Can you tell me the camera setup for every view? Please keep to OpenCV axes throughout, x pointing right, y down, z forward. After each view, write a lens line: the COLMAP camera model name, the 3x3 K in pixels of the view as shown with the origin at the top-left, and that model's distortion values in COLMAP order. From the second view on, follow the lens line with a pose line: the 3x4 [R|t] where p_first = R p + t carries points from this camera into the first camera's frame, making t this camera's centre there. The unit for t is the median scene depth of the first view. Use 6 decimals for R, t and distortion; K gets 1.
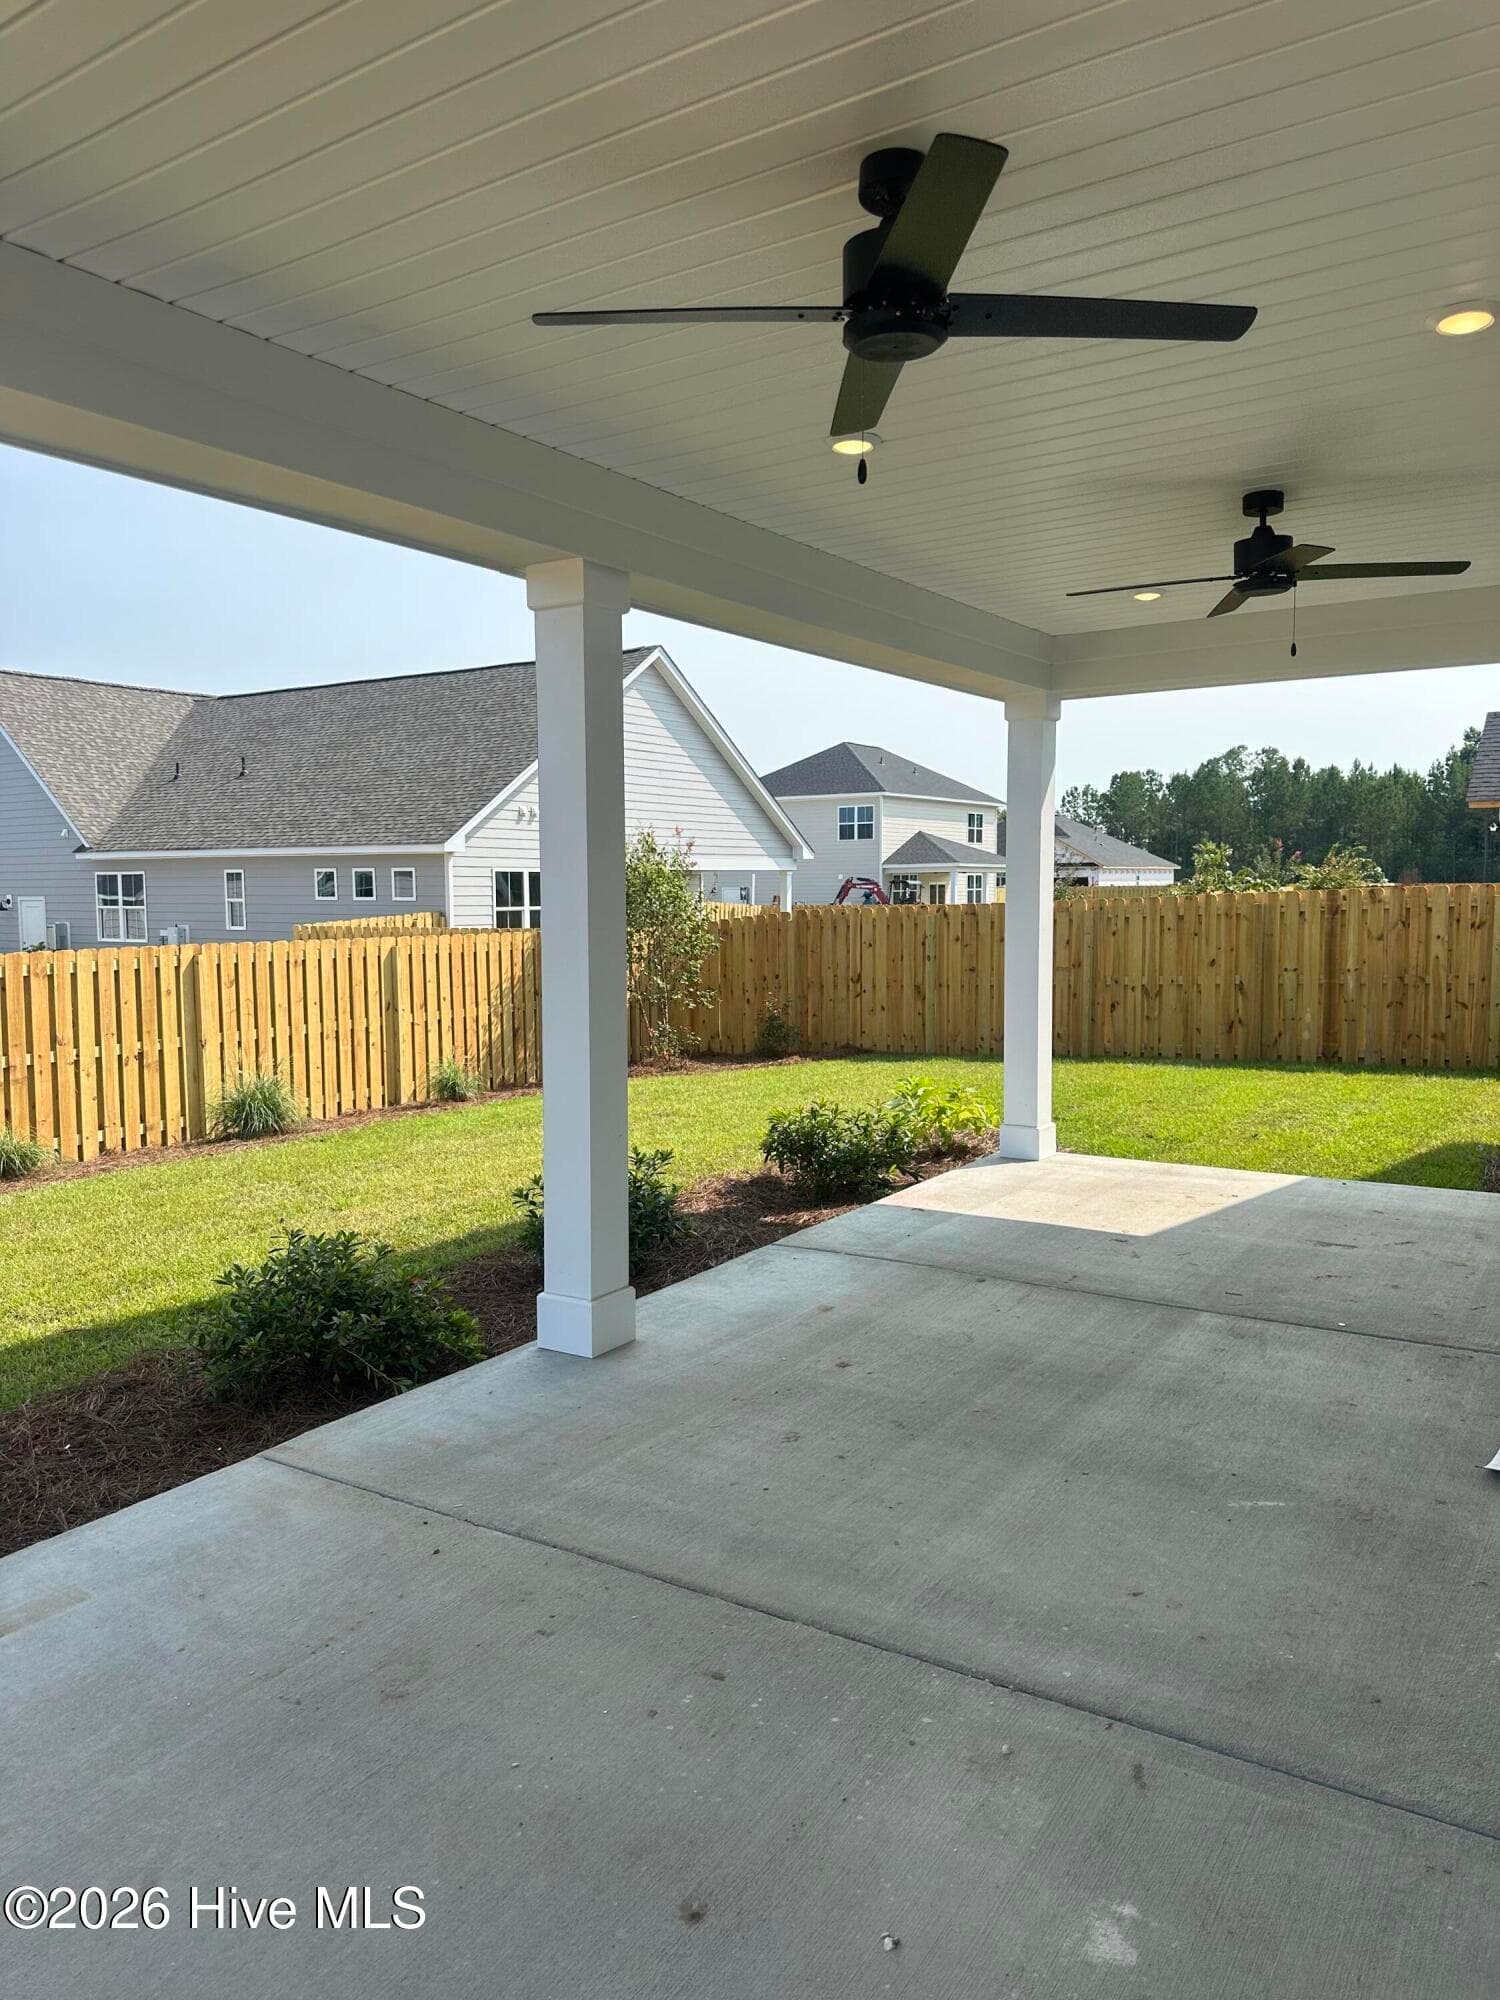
lens RADIAL K [[1402.3, 0, 748.3], [0, 1402.3, 980.5], [0, 0, 1]] dist [0.058815, -0.017851]
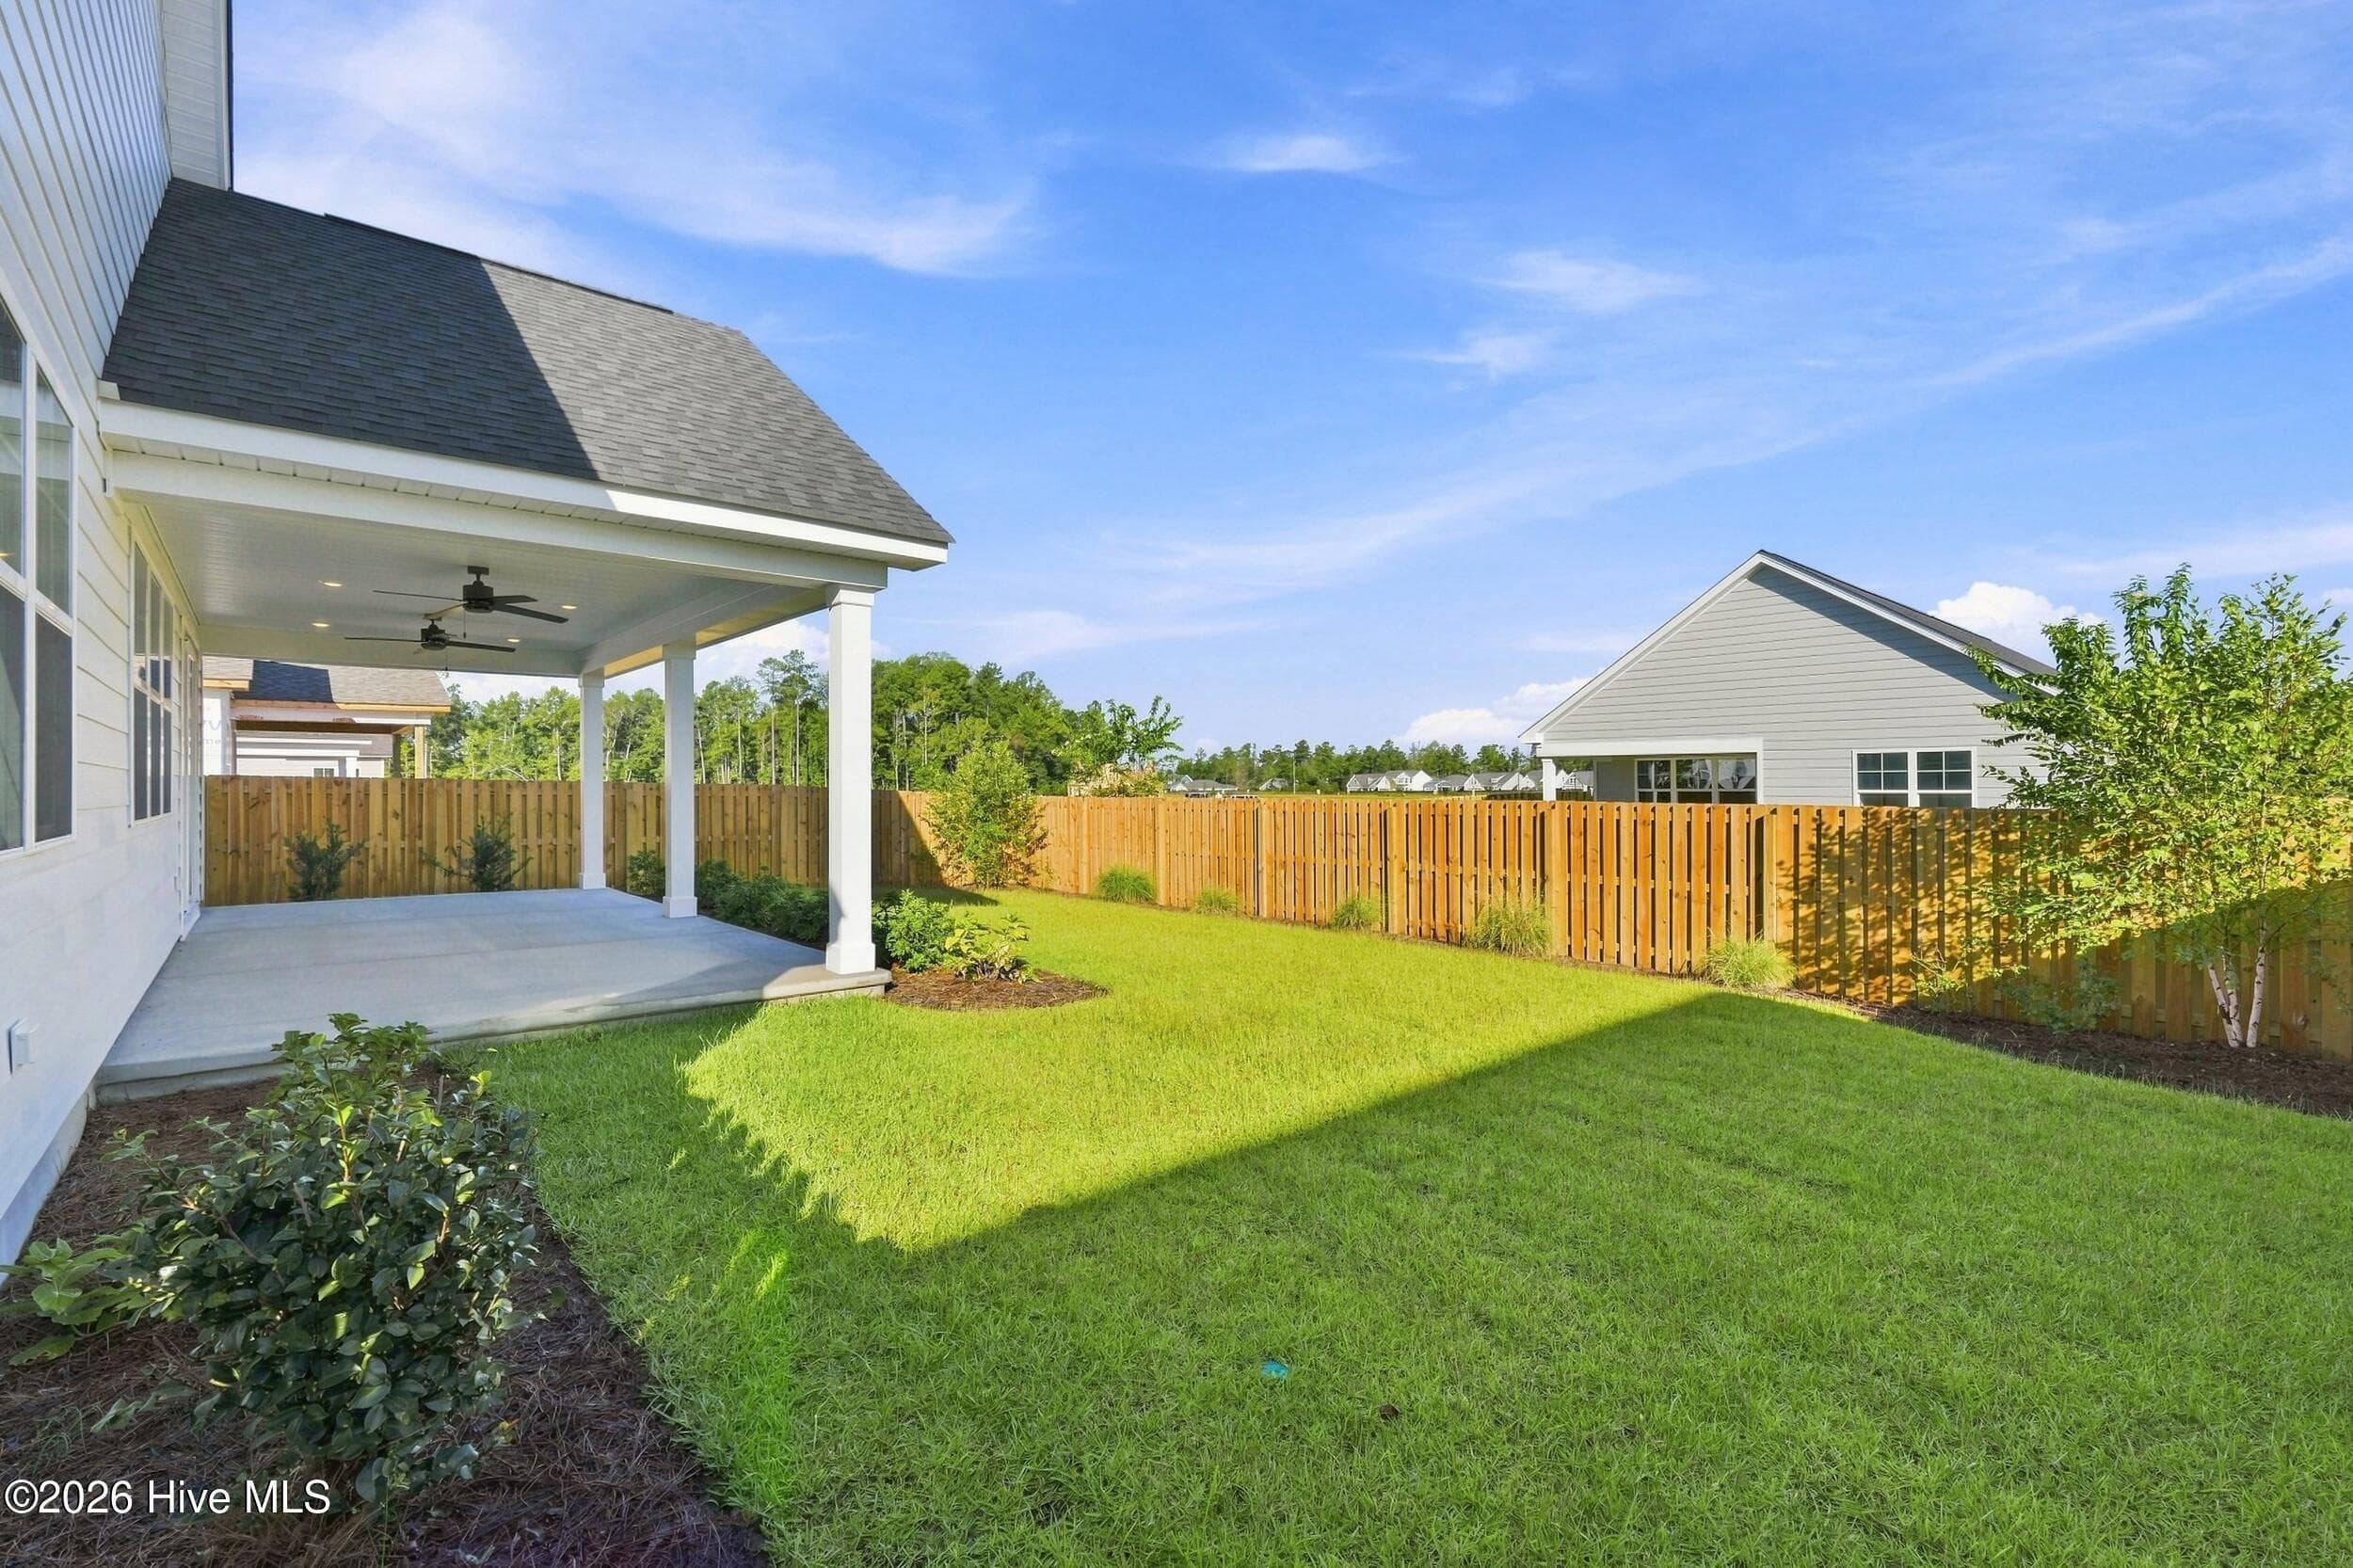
lens RADIAL K [[1017.6, 0, 1182.9], [0, 1017.6, 790.4], [0, 0, 1]] dist [-0.001920, -0.000040]
pose [[-0.246646, 0.018702, -0.968925, 1.253976], [-0.062986, 0.997390, 0.035285, -0.099878], [0.967057, 0.069732, -0.244824, 1.947748]]
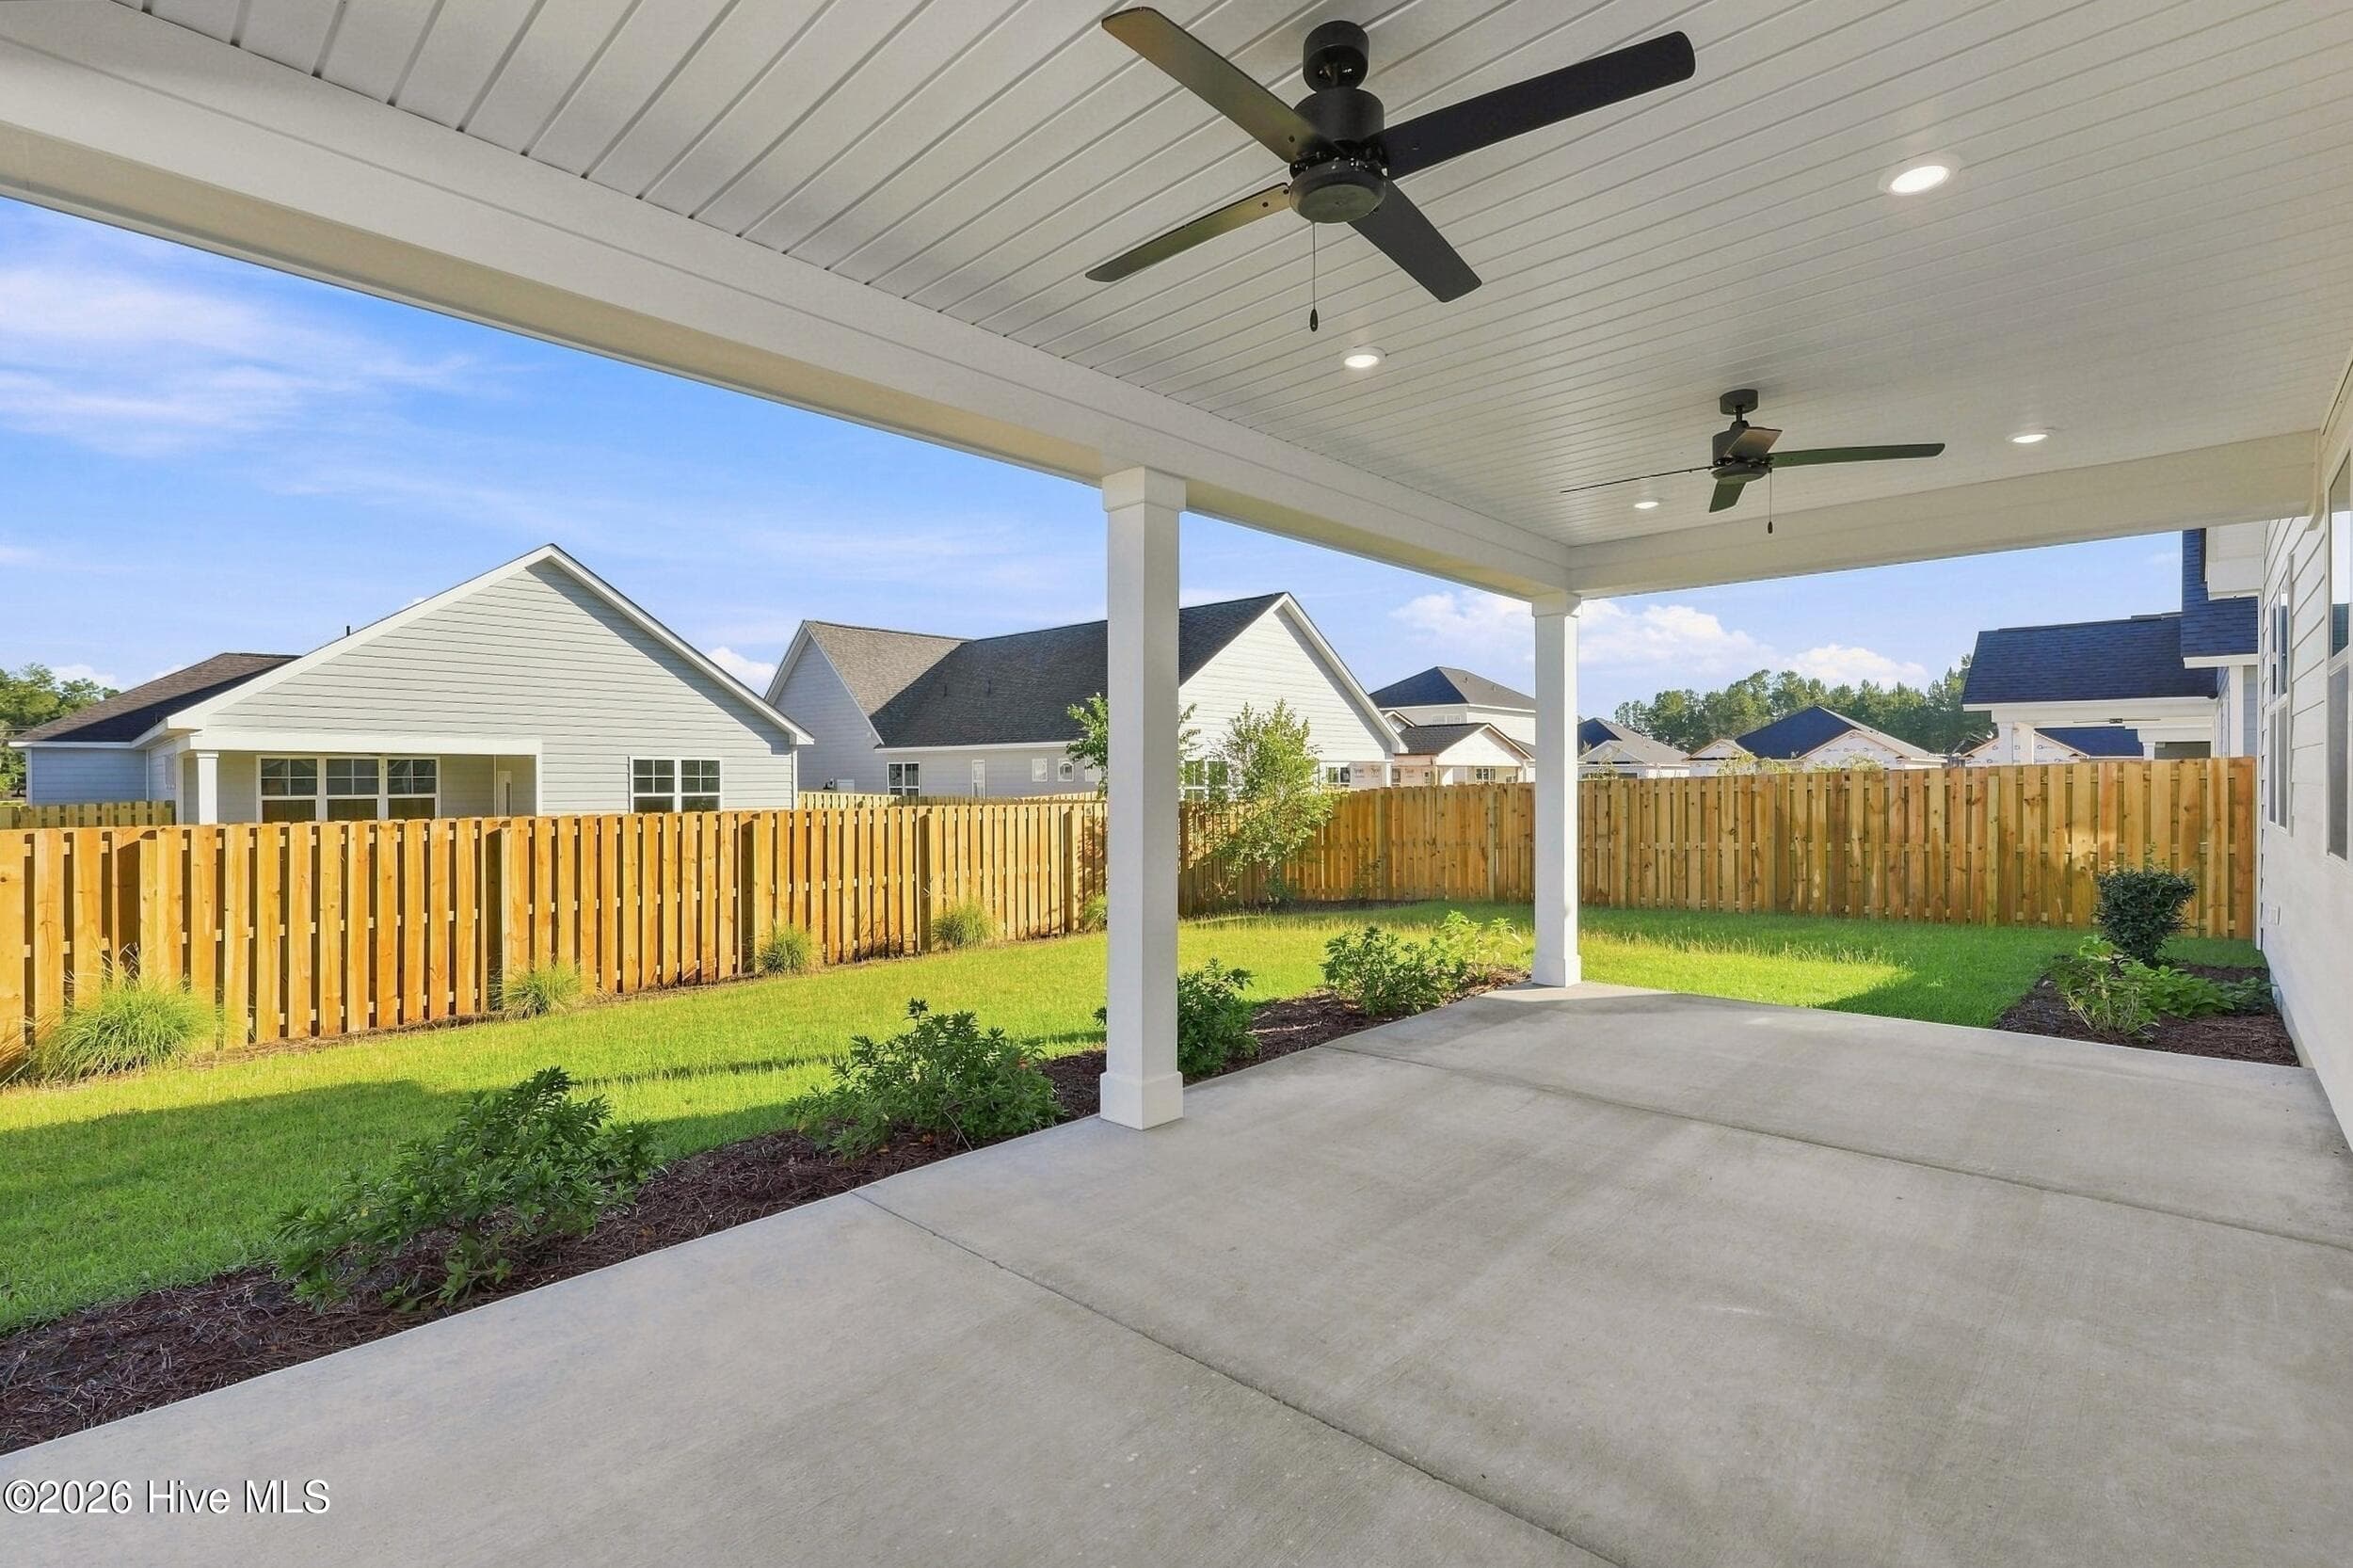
lens RADIAL K [[1052.4, 0, 1185.3], [0, 1052.4, 779.3], [0, 0, 1]] dist [0.007840, 0.001628]
pose [[0.985628, 0.005735, -0.168835, 0.055658], [-0.017018, 0.997710, -0.065457, 0.024318], [0.168073, 0.067390, 0.983468, 0.089588]]
